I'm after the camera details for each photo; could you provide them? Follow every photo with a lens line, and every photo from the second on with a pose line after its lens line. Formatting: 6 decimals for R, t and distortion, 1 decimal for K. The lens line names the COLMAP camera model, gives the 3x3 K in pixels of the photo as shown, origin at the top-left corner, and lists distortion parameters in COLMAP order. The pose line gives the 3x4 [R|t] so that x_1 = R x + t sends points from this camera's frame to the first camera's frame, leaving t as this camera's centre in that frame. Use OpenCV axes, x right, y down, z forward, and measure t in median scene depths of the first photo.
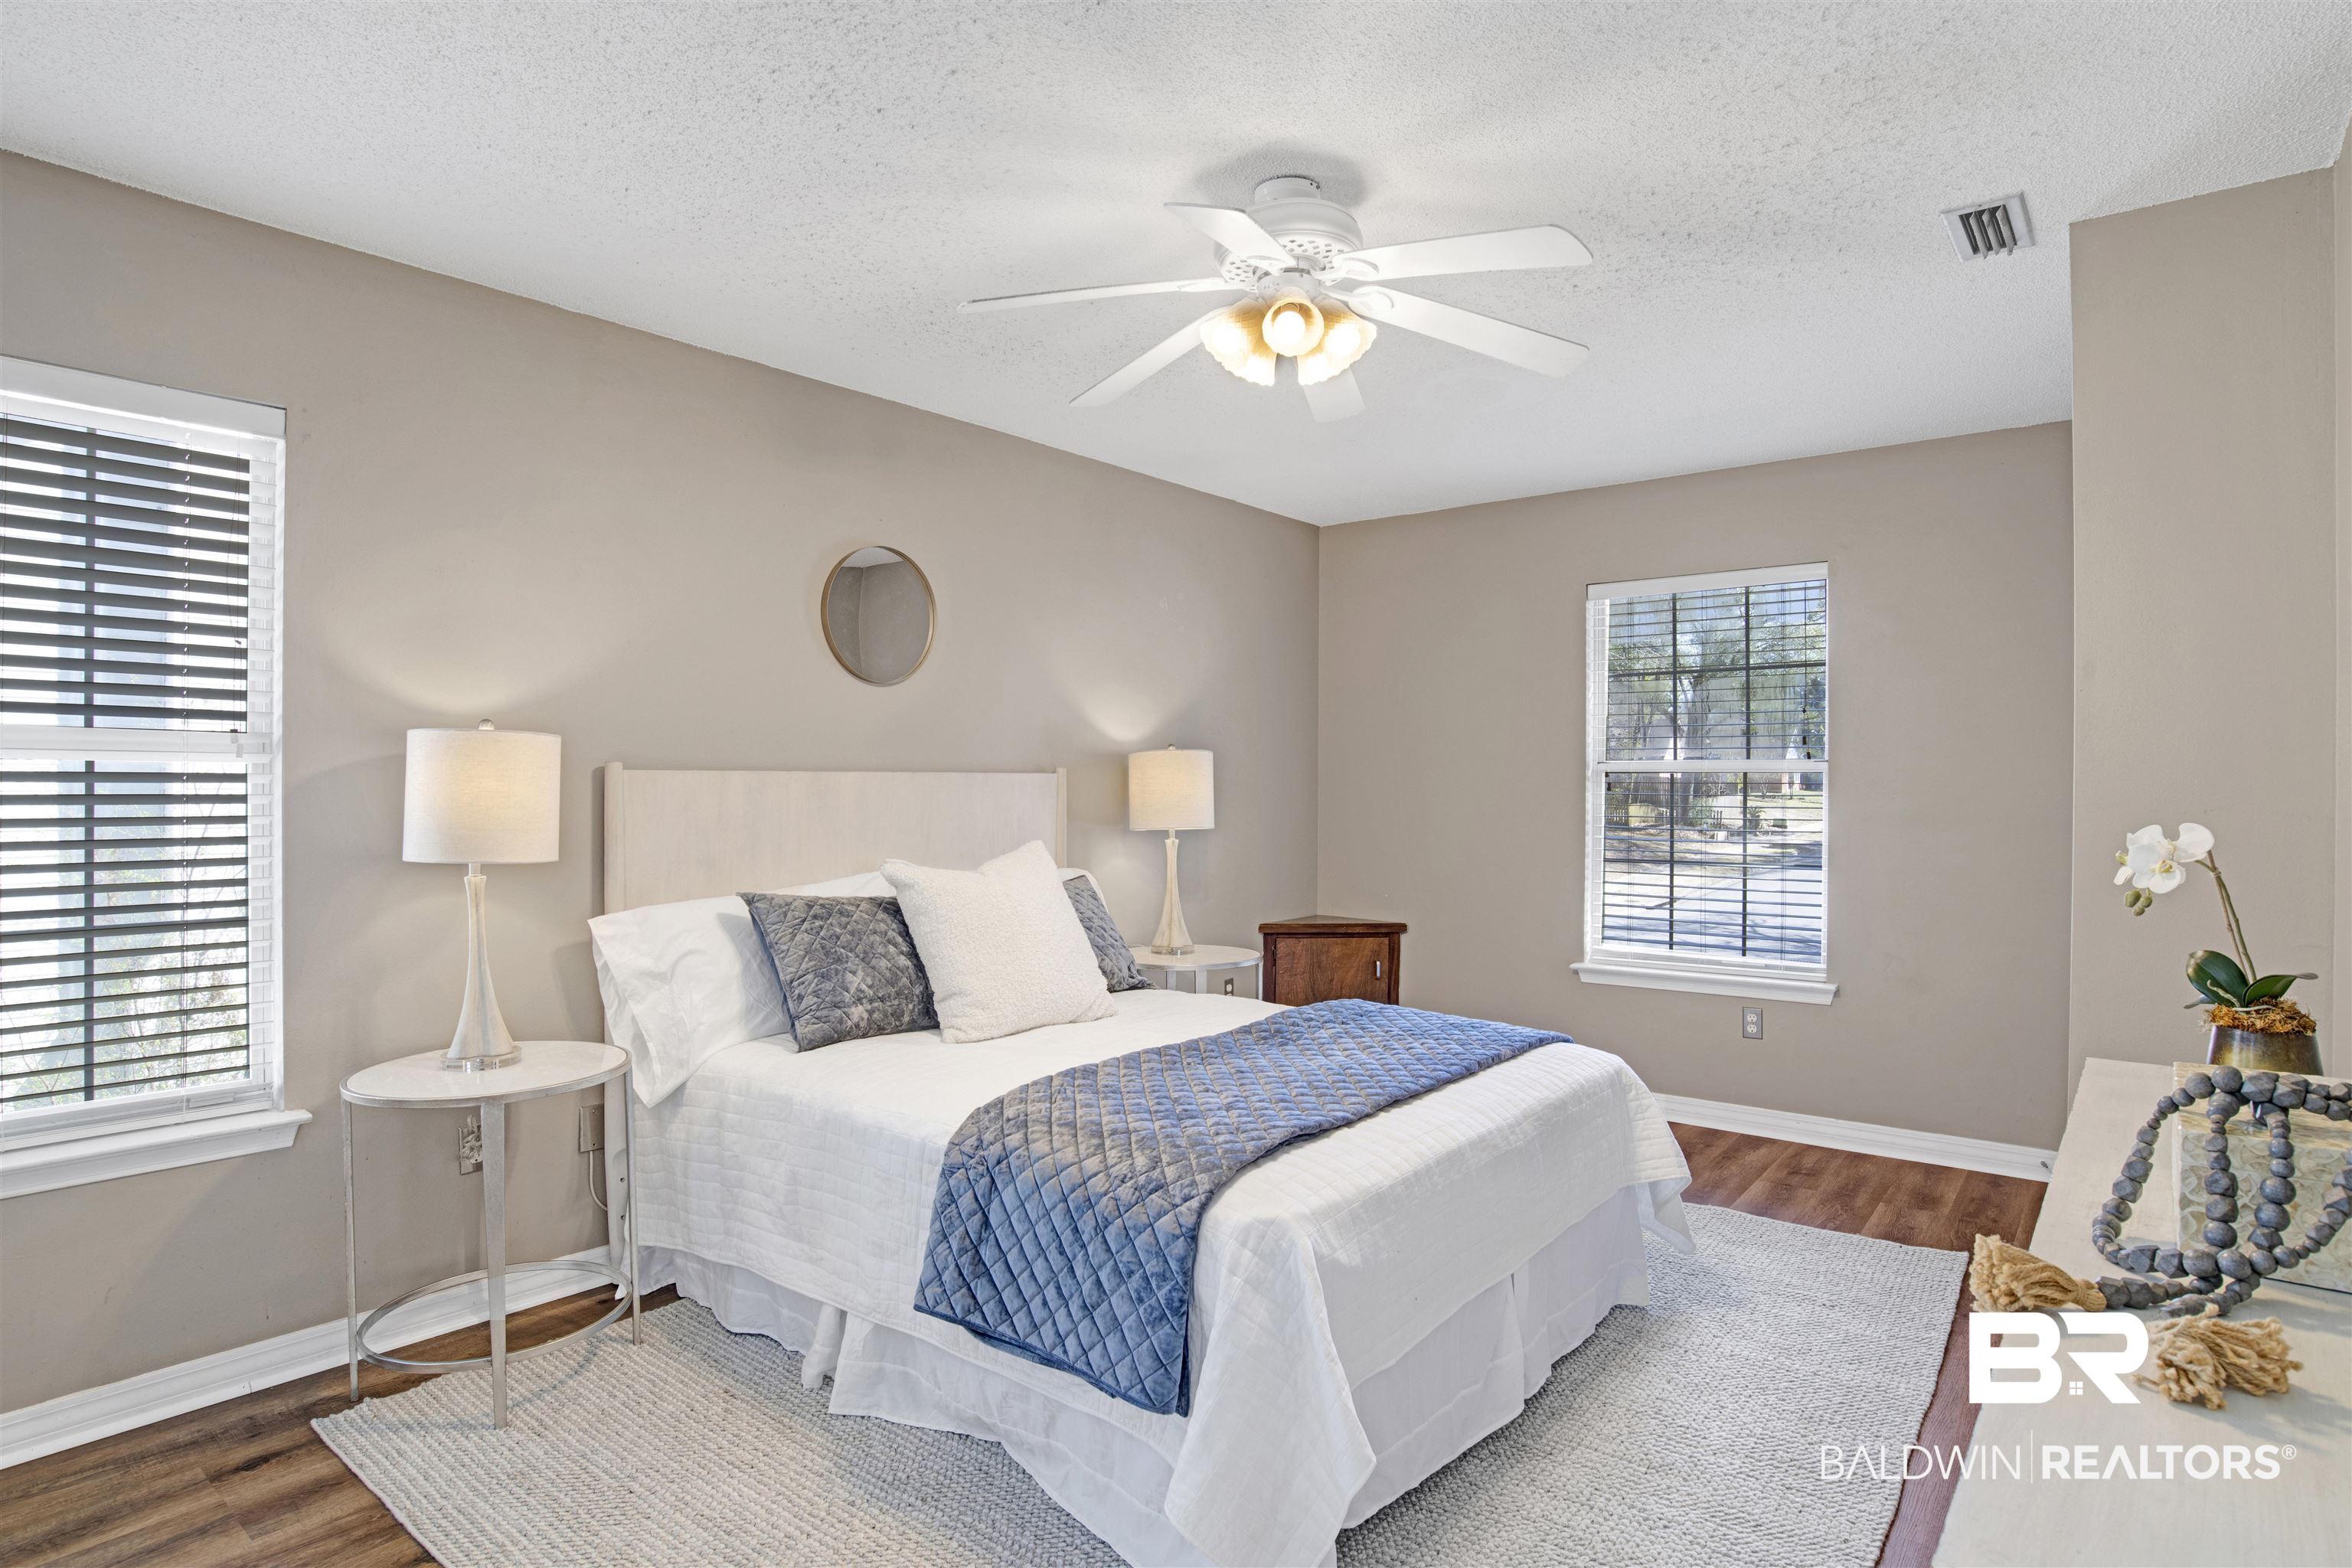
lens RADIAL K [[1260.4, 0, 1176.9], [0, 1260.4, 781.0], [0, 0, 1]] dist [-0.025578, 0.000435]
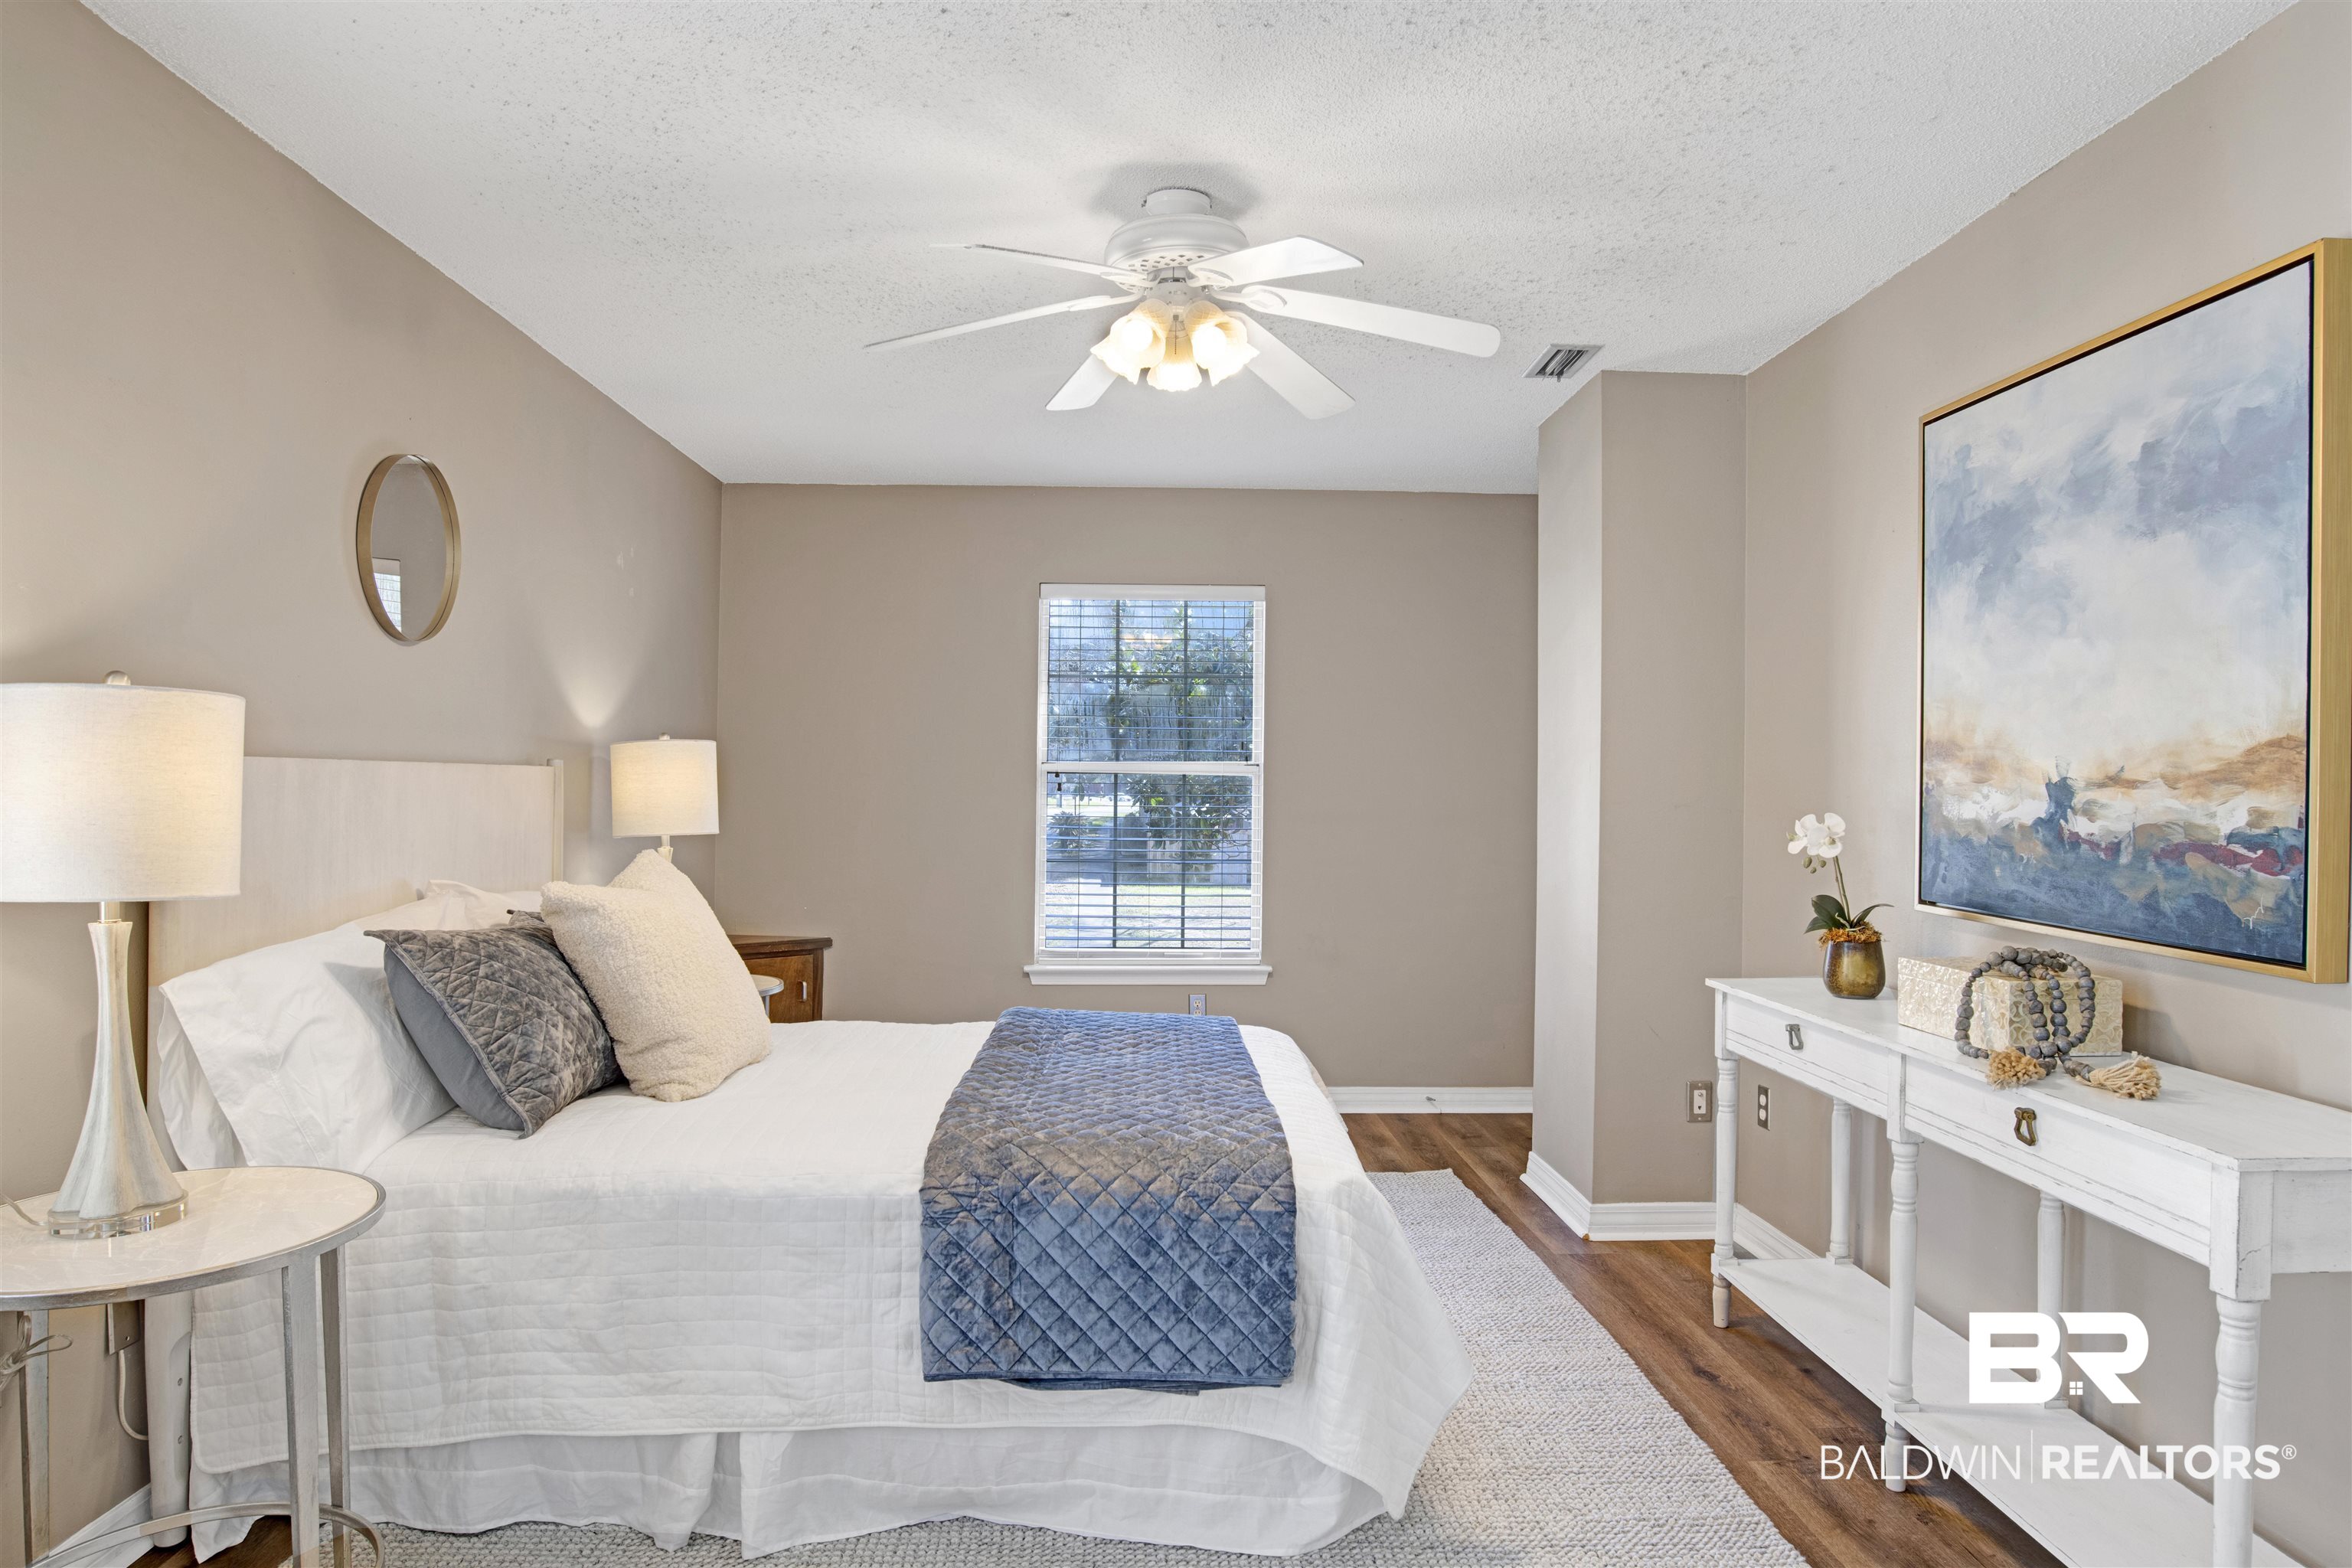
lens RADIAL K [[1450.9, 0, 1169.9], [0, 1450.9, 786.5], [0, 0, 1]] dist [-0.021416, 0.005296]
pose [[0.754650, 0.006018, 0.656100, -0.560150], [-0.008097, 0.999967, 0.000141, 0.004497], [-0.656077, -0.005419, 0.754674, 0.101459]]
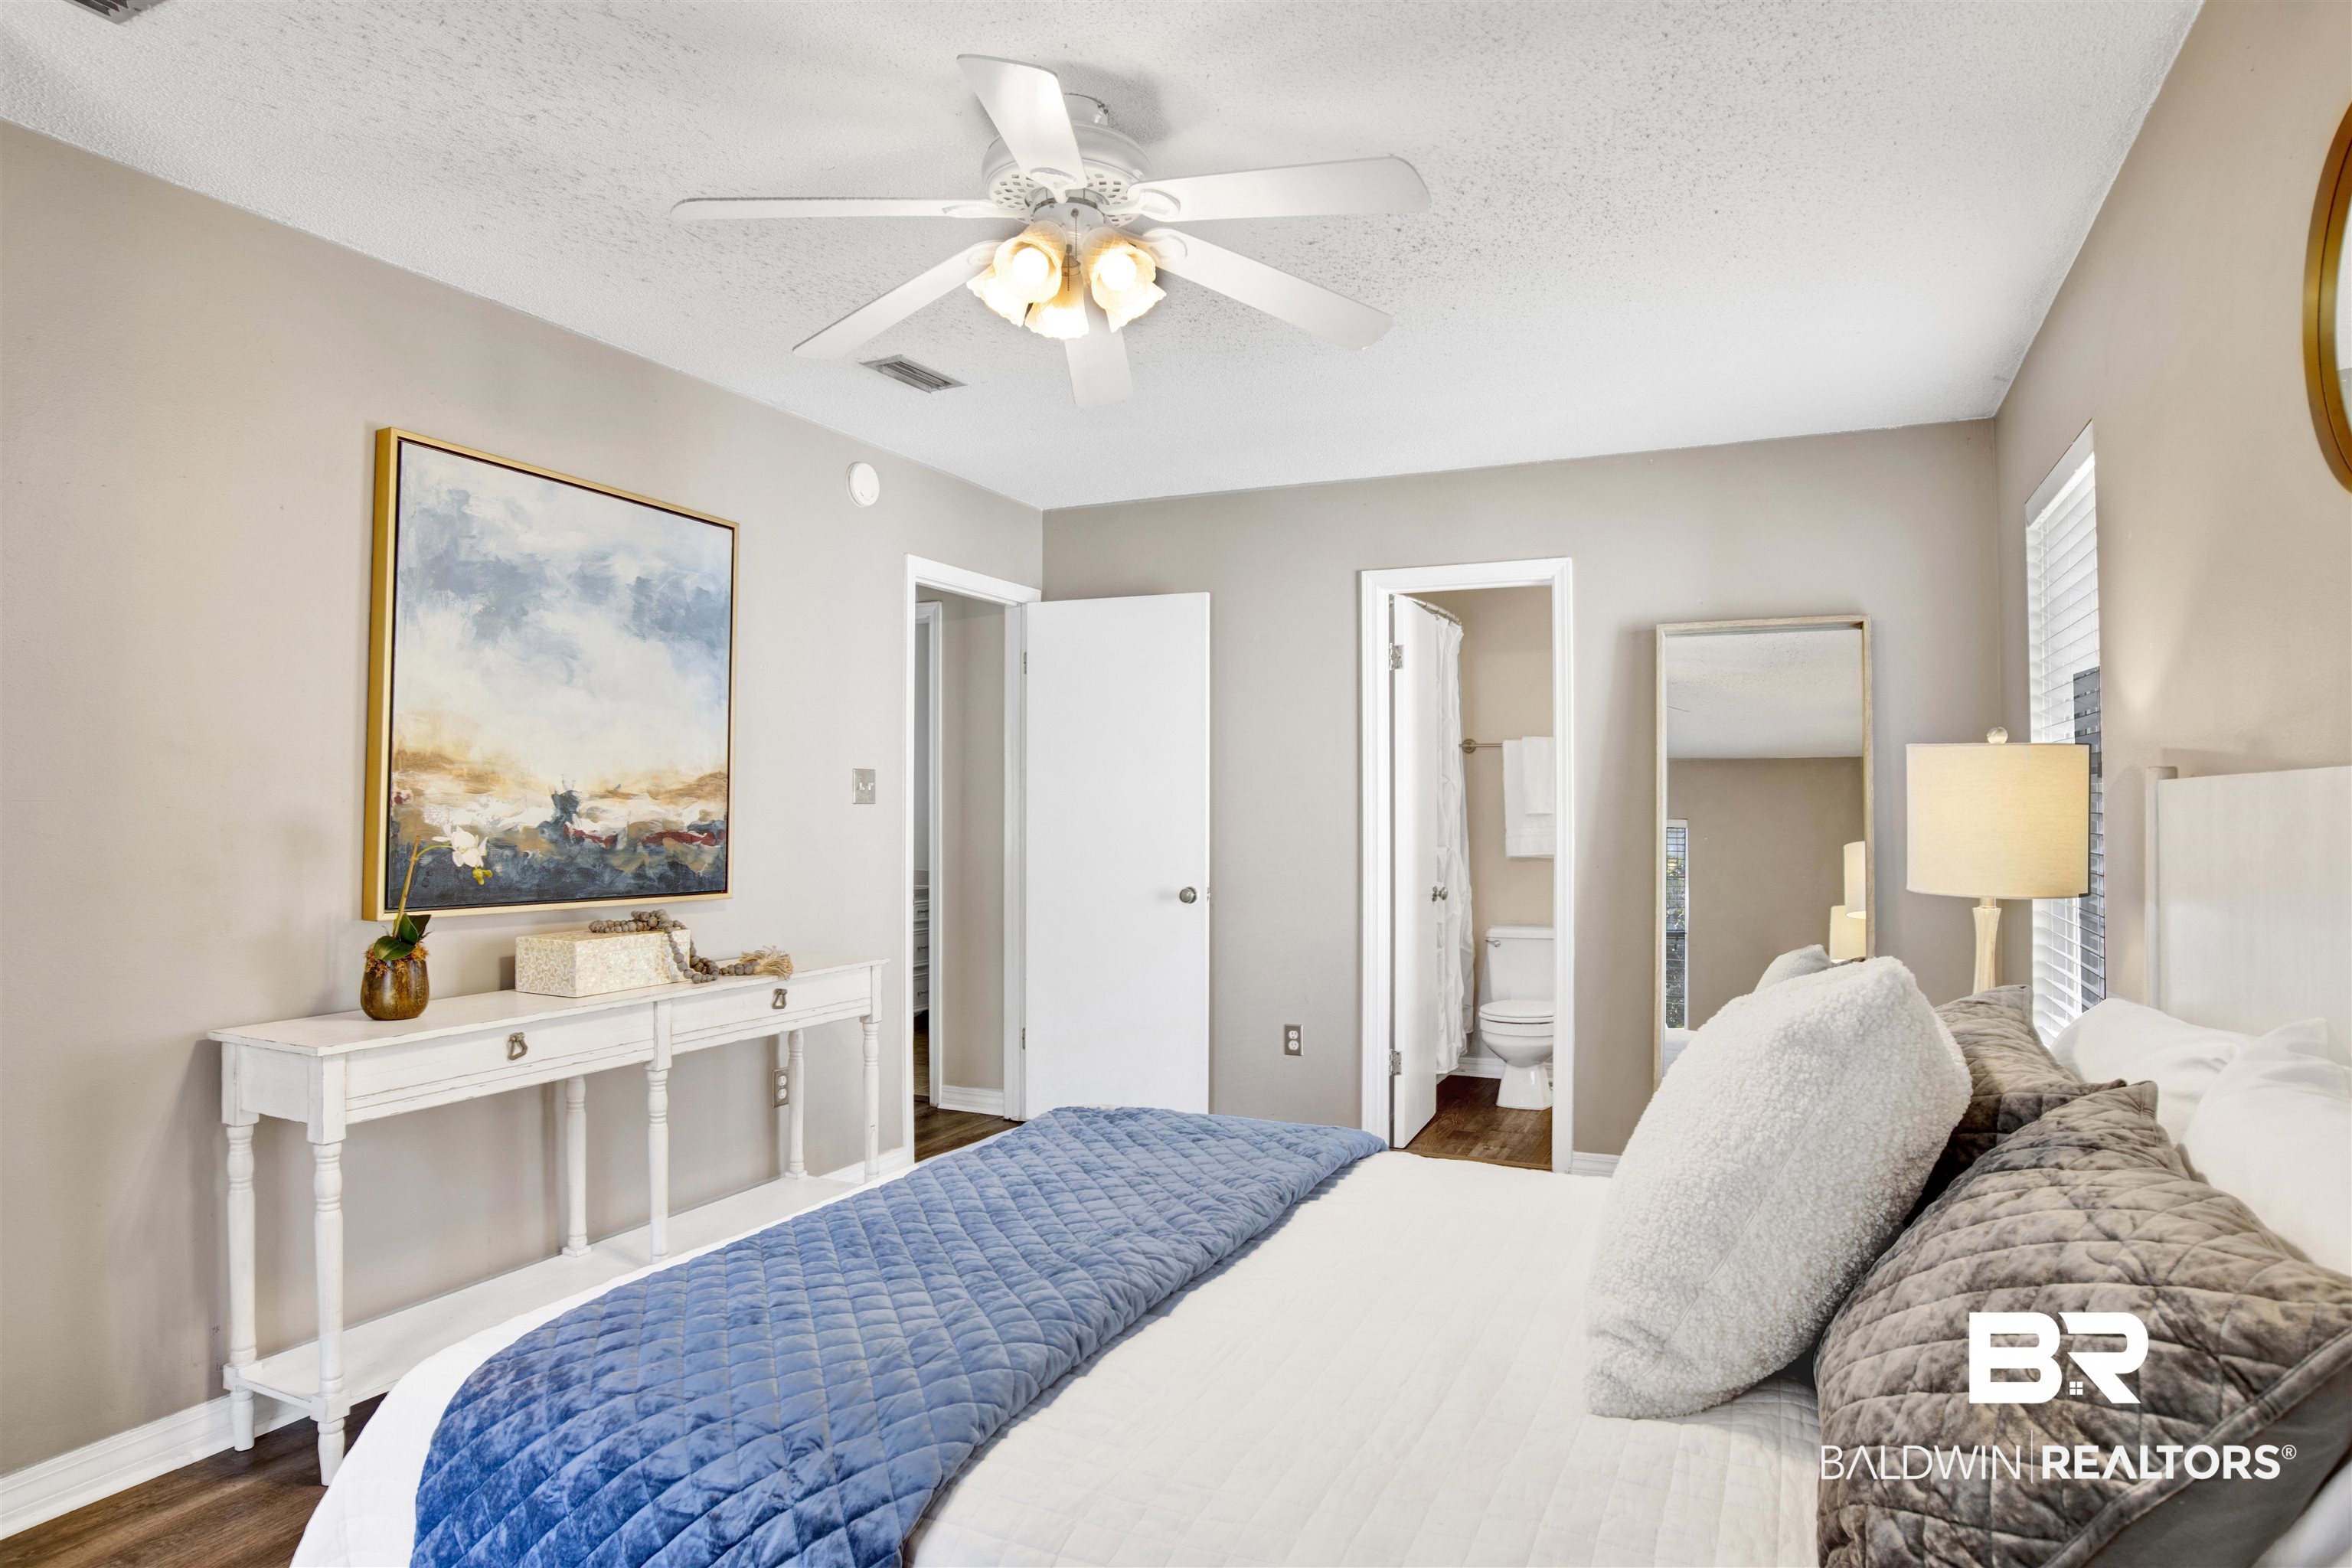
lens RADIAL K [[1354.2, 0, 1169.3], [0, 1354.2, 799.4], [0, 0, 1]] dist [-0.001574, -0.000129]
pose [[-0.971684, -0.002320, -0.236273, 0.275156], [-0.000973, 0.999983, -0.005815, 0.008140], [0.236282, -0.005420, -0.971669, 1.733640]]
